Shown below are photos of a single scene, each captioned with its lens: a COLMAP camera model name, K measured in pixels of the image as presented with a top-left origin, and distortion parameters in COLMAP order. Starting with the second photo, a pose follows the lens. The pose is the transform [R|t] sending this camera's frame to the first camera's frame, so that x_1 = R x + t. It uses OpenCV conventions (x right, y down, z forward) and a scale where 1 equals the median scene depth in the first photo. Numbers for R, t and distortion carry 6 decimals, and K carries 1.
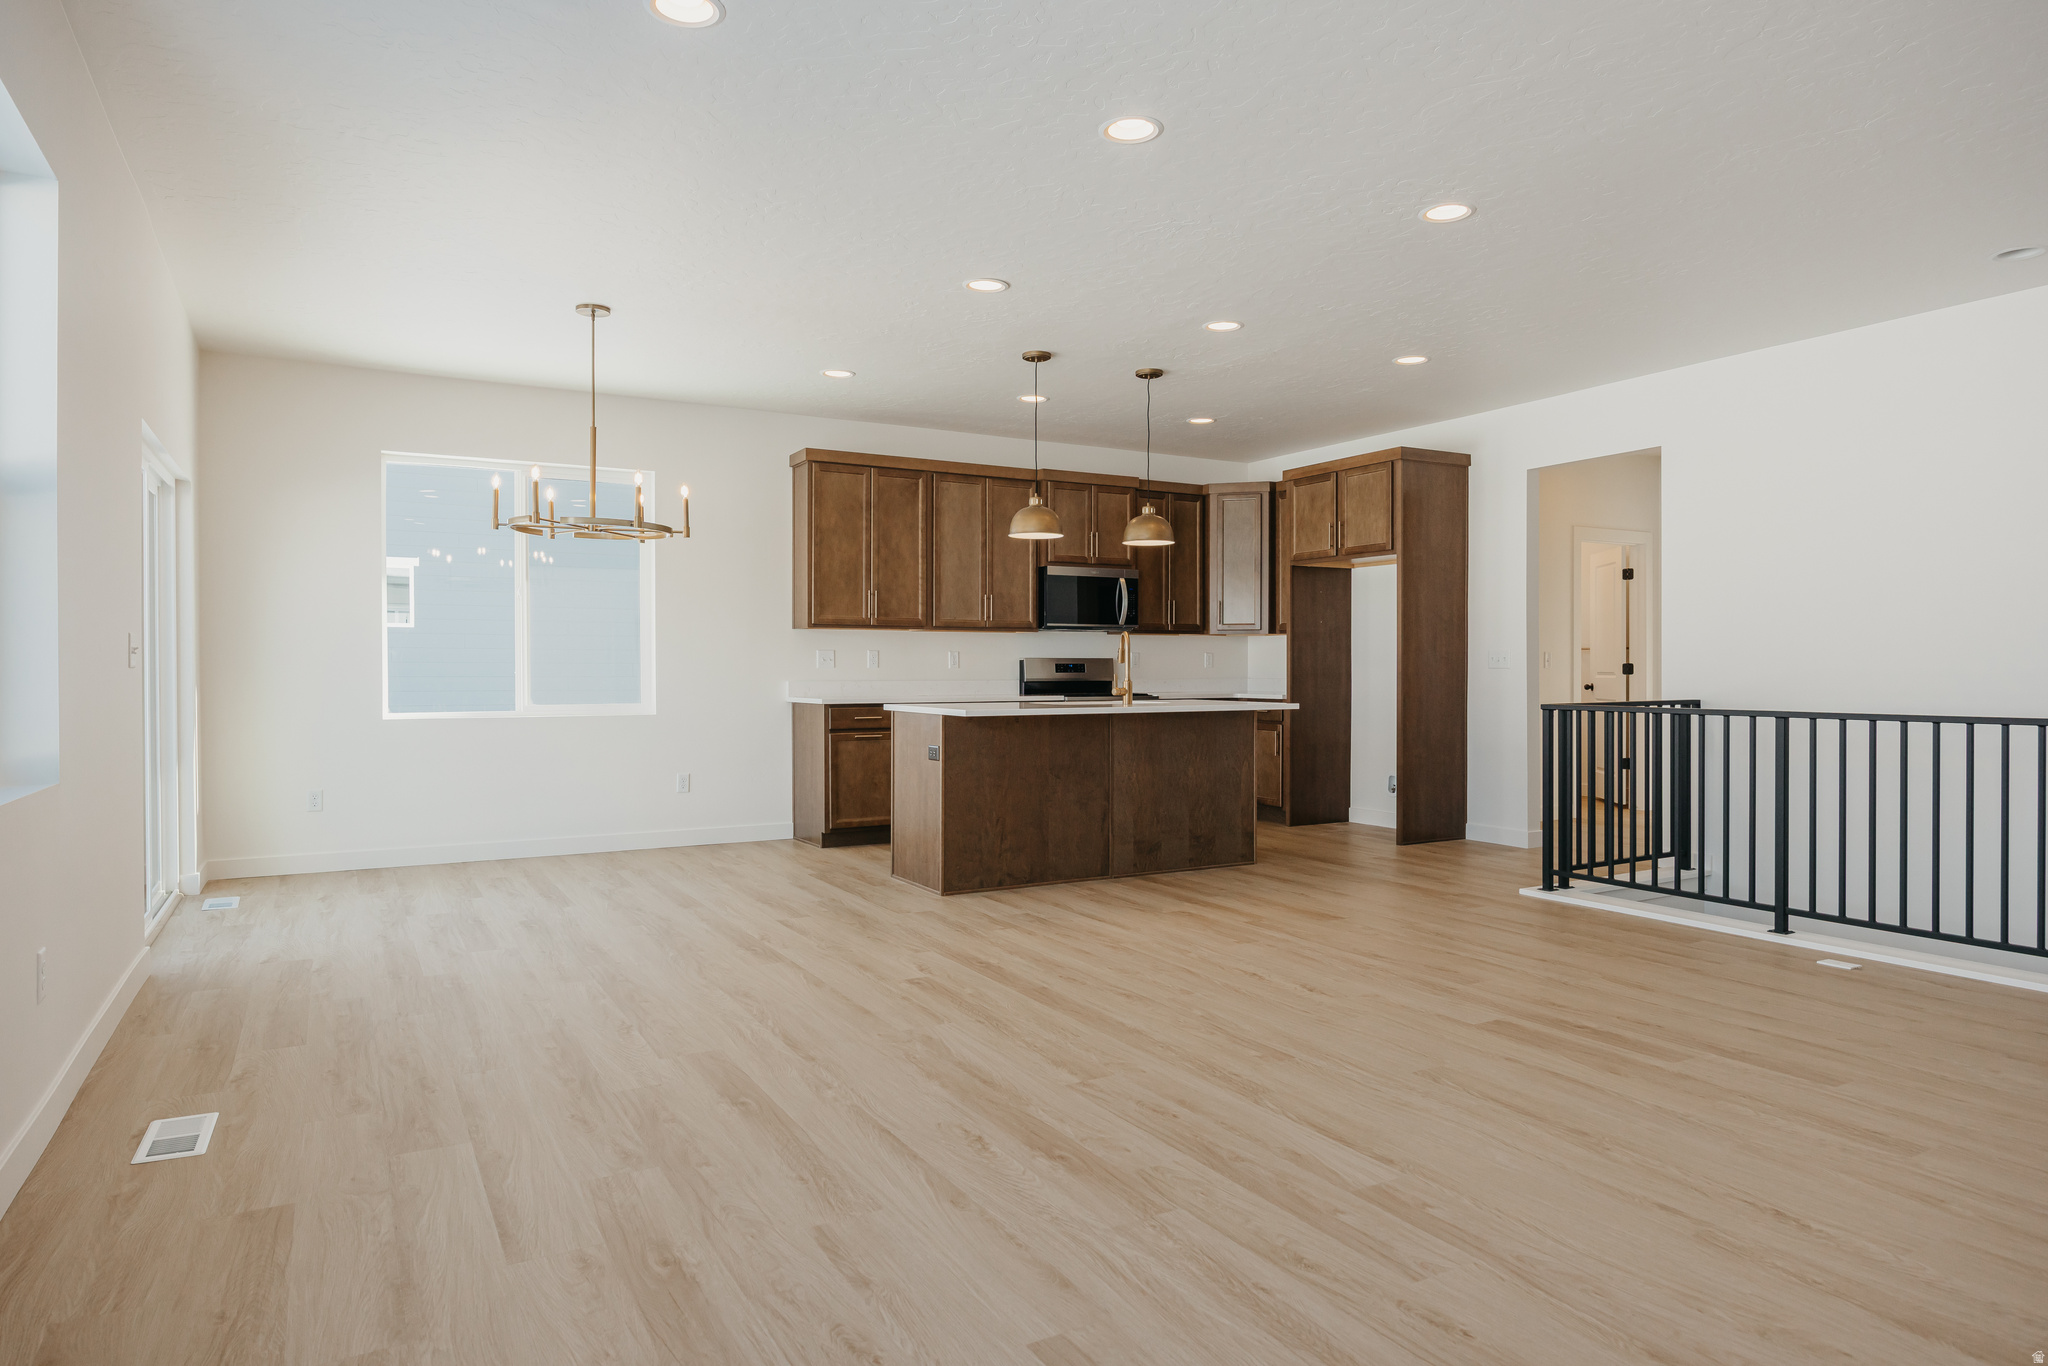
lens RADIAL K [[1247.0, 0, 1029.2], [0, 1247.0, 683.9], [0, 0, 1]] dist [-0.001643, 0.001761]
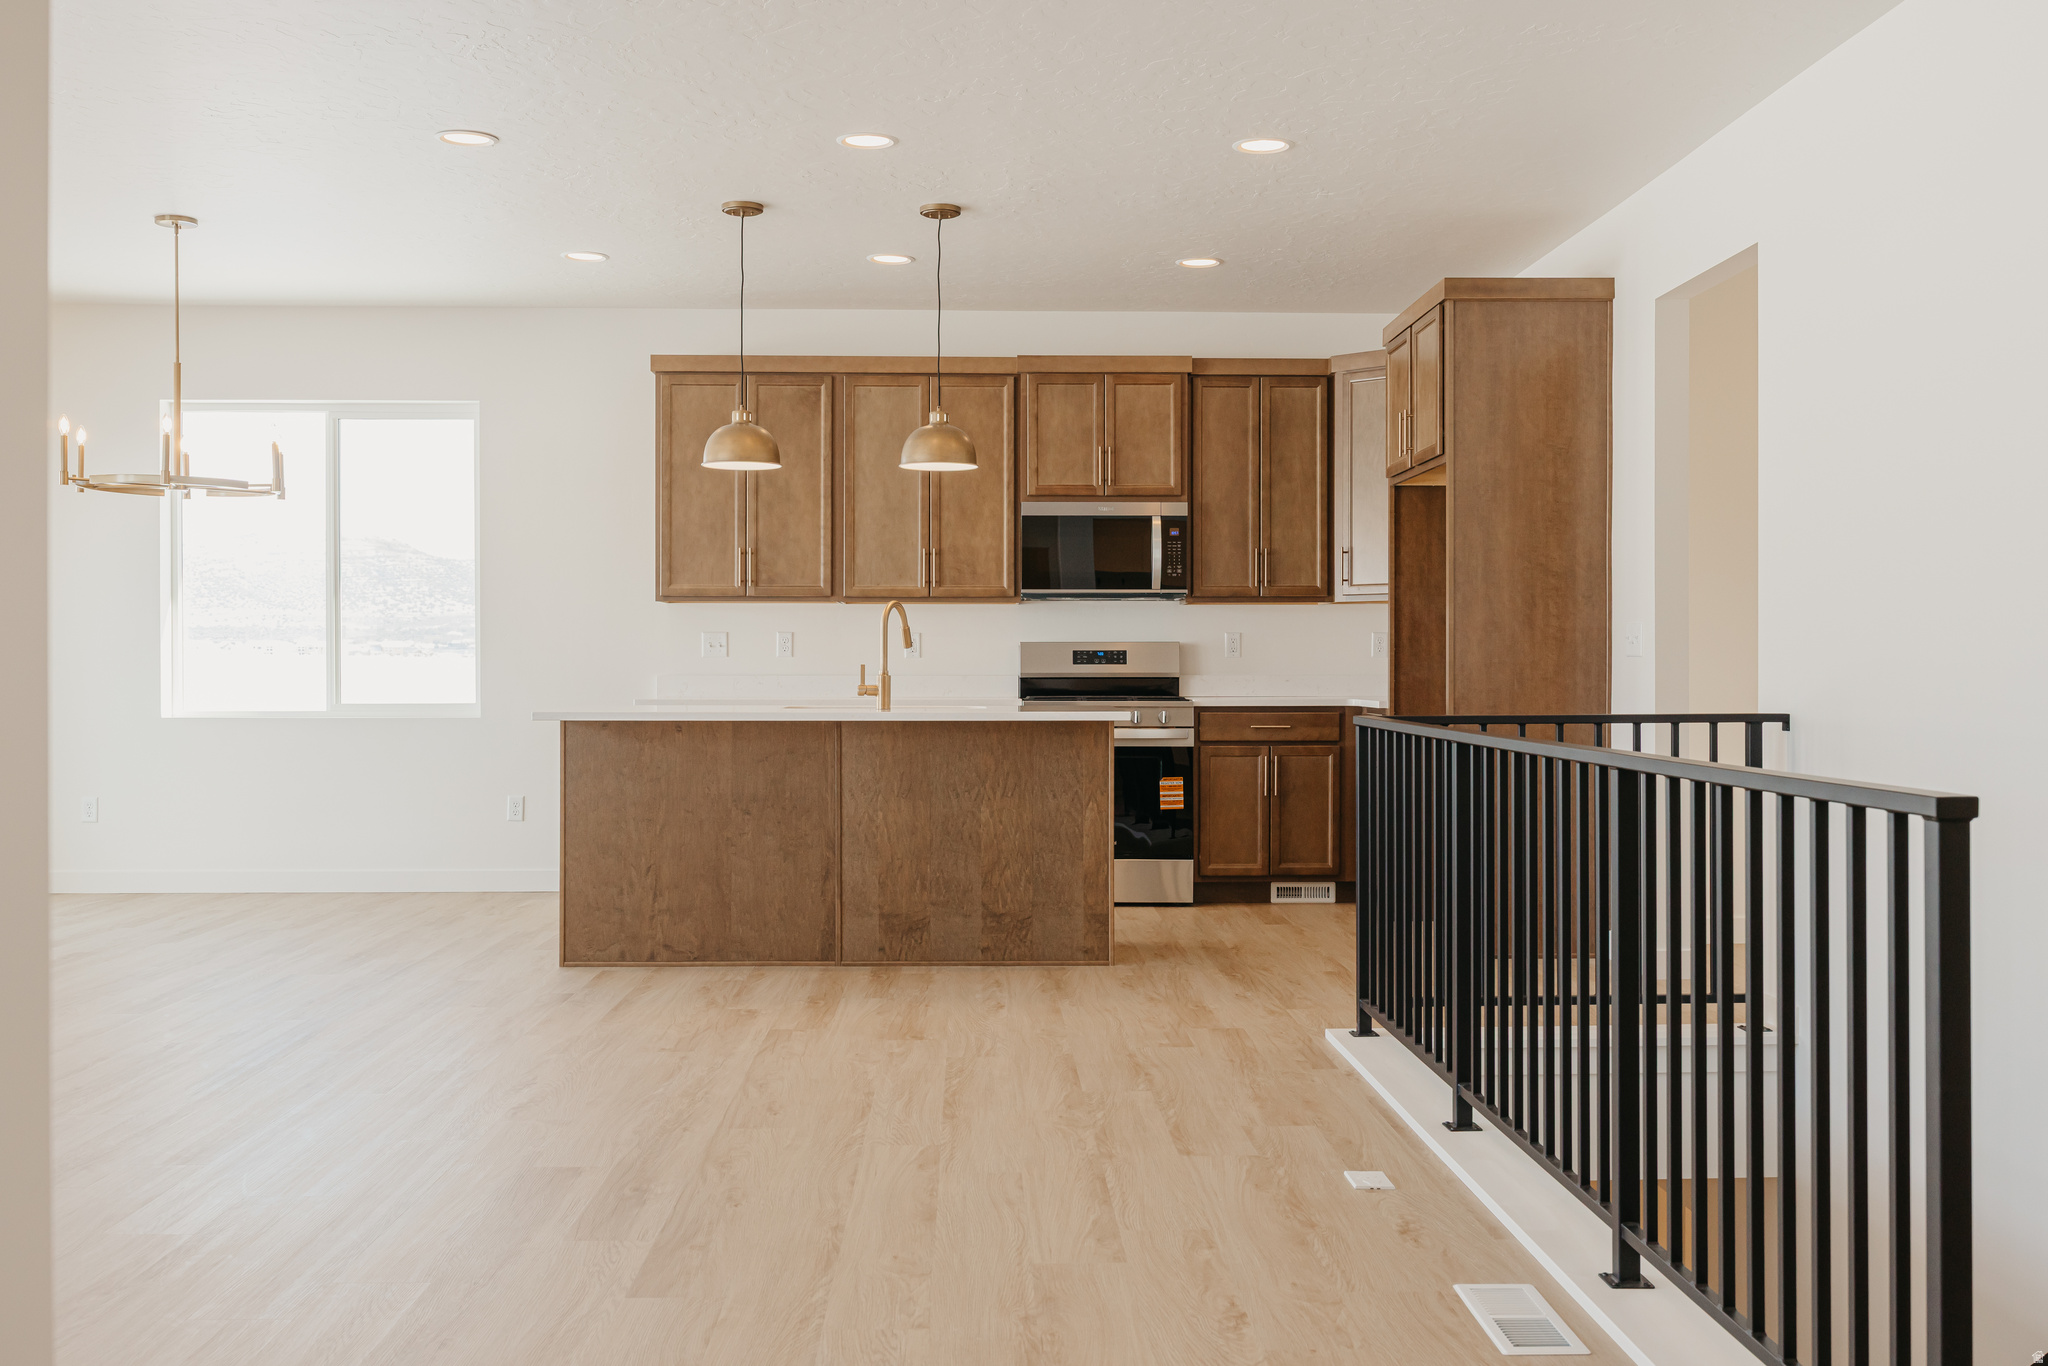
lens RADIAL K [[2032.4, 0, 1022.3], [0, 2032.4, 673.5], [0, 0, 1]] dist [-0.009765, 0.000000]
pose [[0.879087, 0.002083, -0.476657, 0.555088], [-0.006831, 0.999943, -0.008230, 0.004688], [0.476613, 0.010491, 0.879051, 0.062639]]
